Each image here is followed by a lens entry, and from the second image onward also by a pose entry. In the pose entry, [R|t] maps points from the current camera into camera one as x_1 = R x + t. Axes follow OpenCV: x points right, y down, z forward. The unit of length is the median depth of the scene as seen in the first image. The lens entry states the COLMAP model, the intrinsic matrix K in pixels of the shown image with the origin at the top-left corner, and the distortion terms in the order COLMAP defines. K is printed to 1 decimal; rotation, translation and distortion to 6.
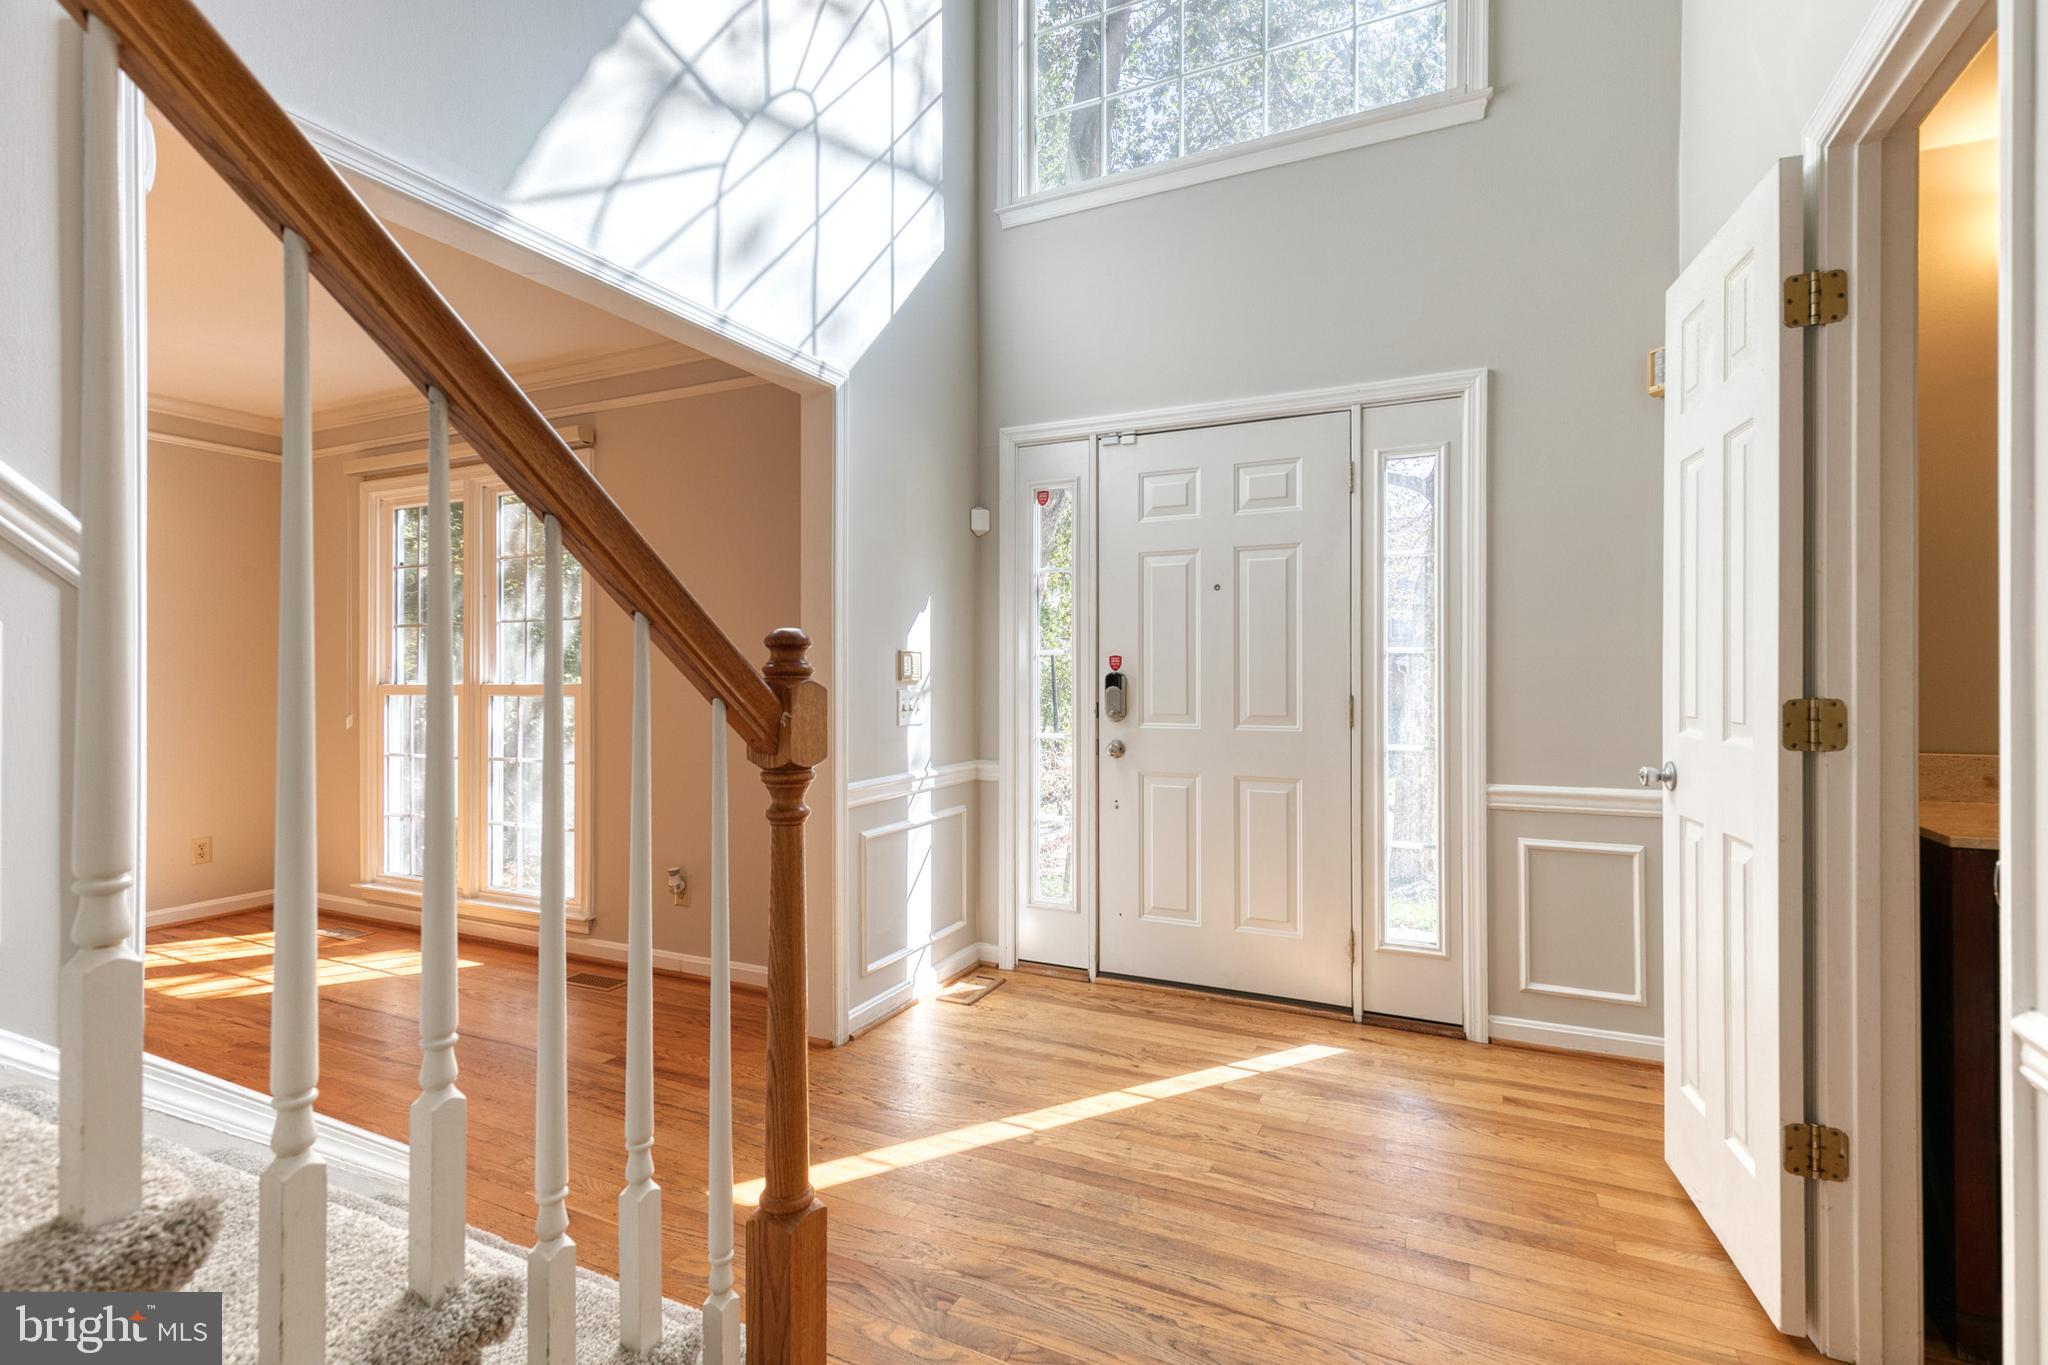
lens RADIAL K [[914.7, 0, 1024.0], [0, 914.7, 682.5], [0, 0, 1]] dist [0.004050, 0.000003]
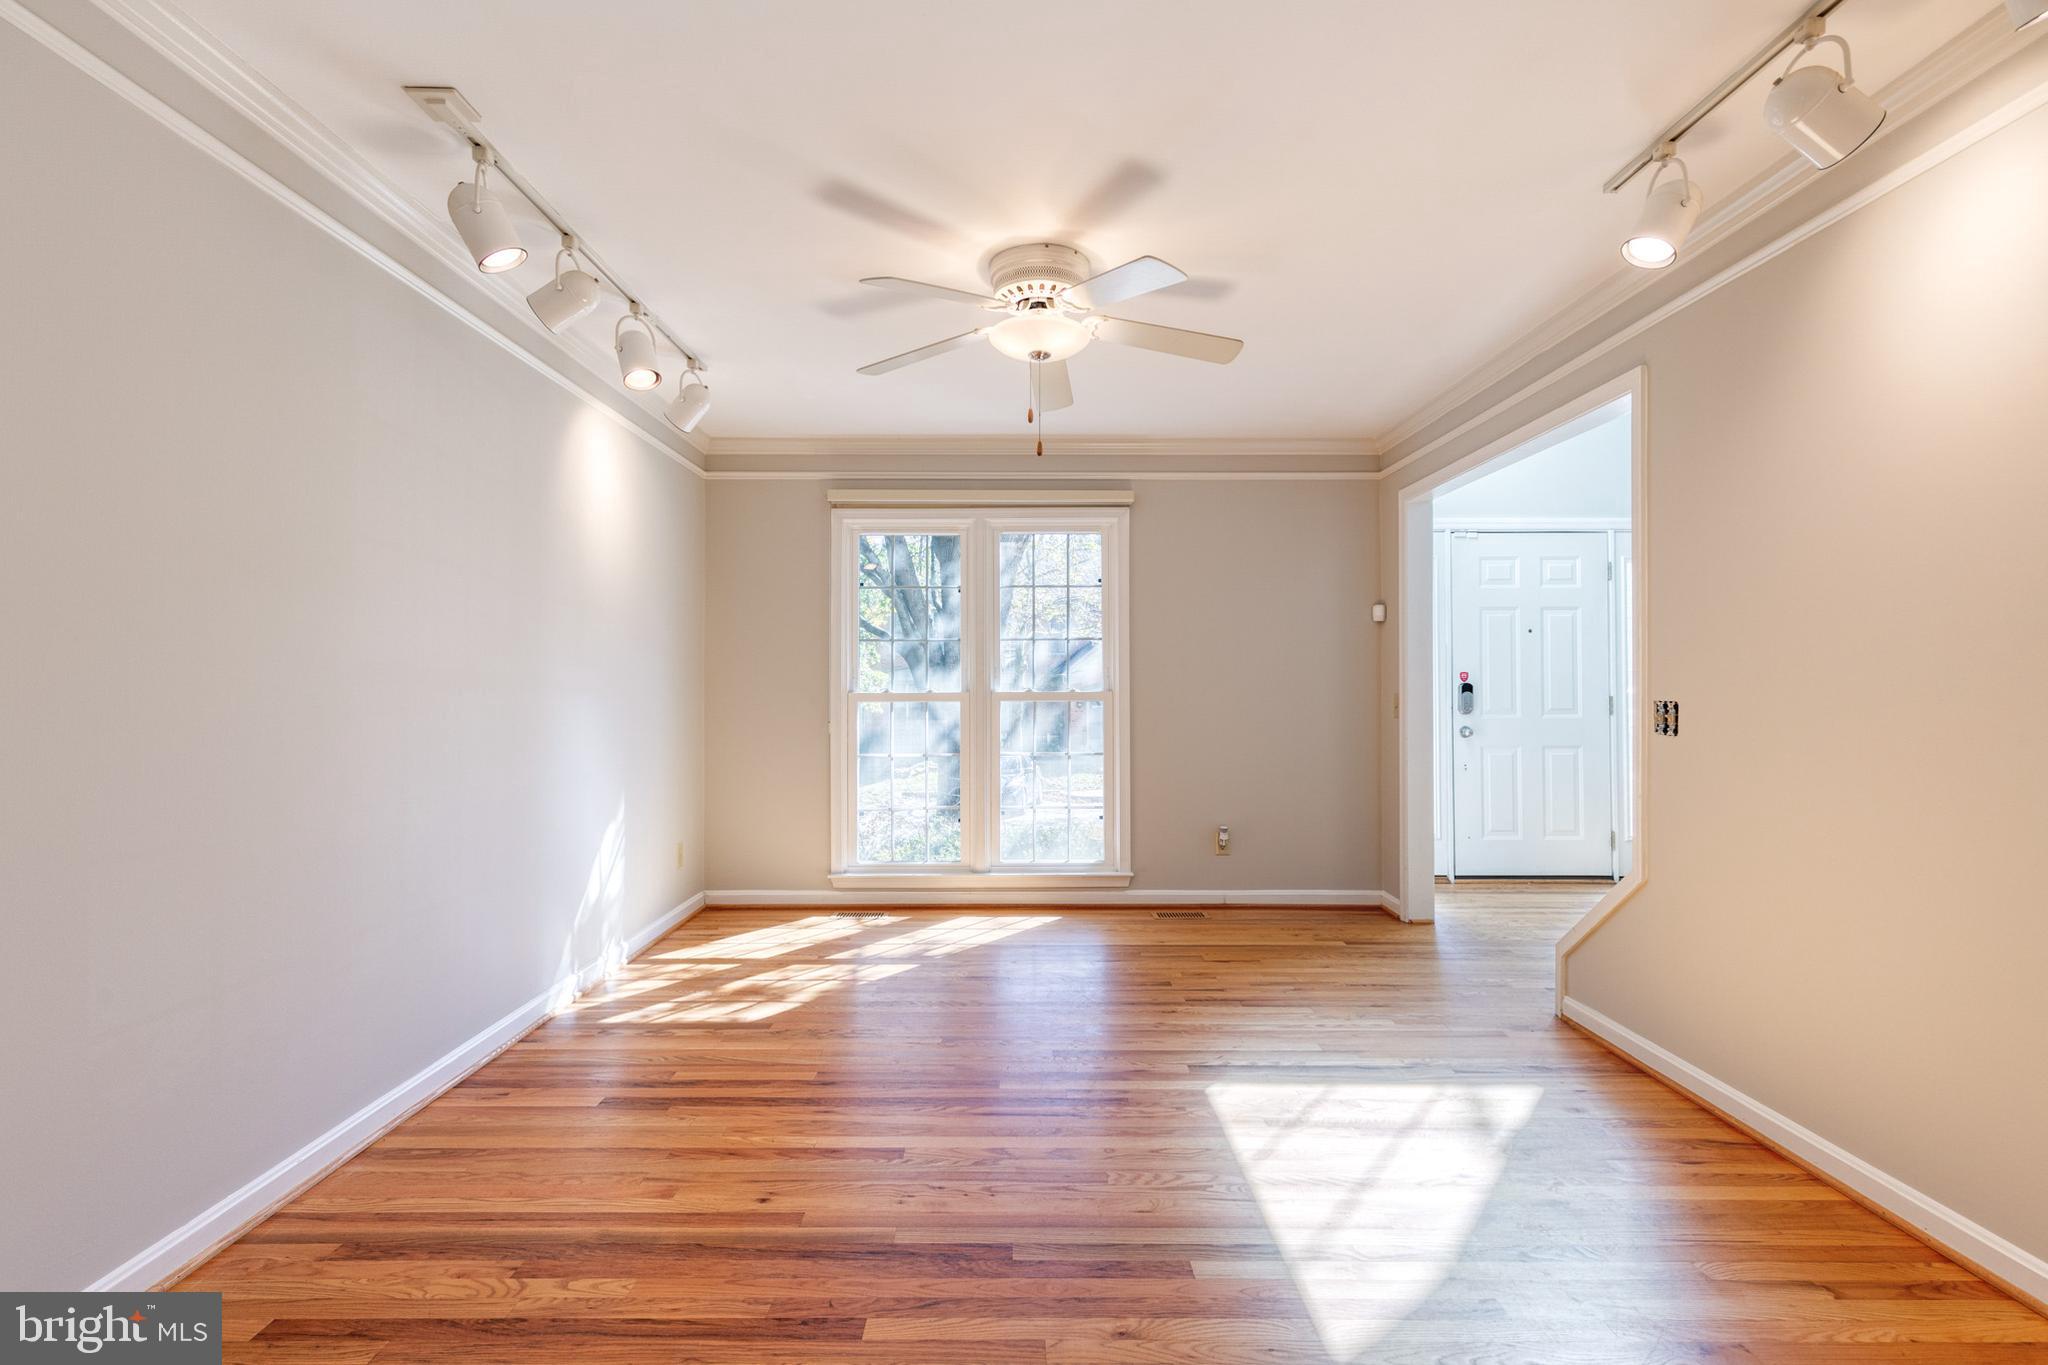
lens RADIAL K [[942.8, 0, 1018.2], [0, 942.8, 671.3], [0, 0, 1]] dist [0.001477, -0.000280]
pose [[0.911352, 0.001823, 0.411623, -1.260427], [0.001292, 0.999973, -0.007289, -0.020028], [-0.411625, 0.007175, 0.911325, -0.153956]]
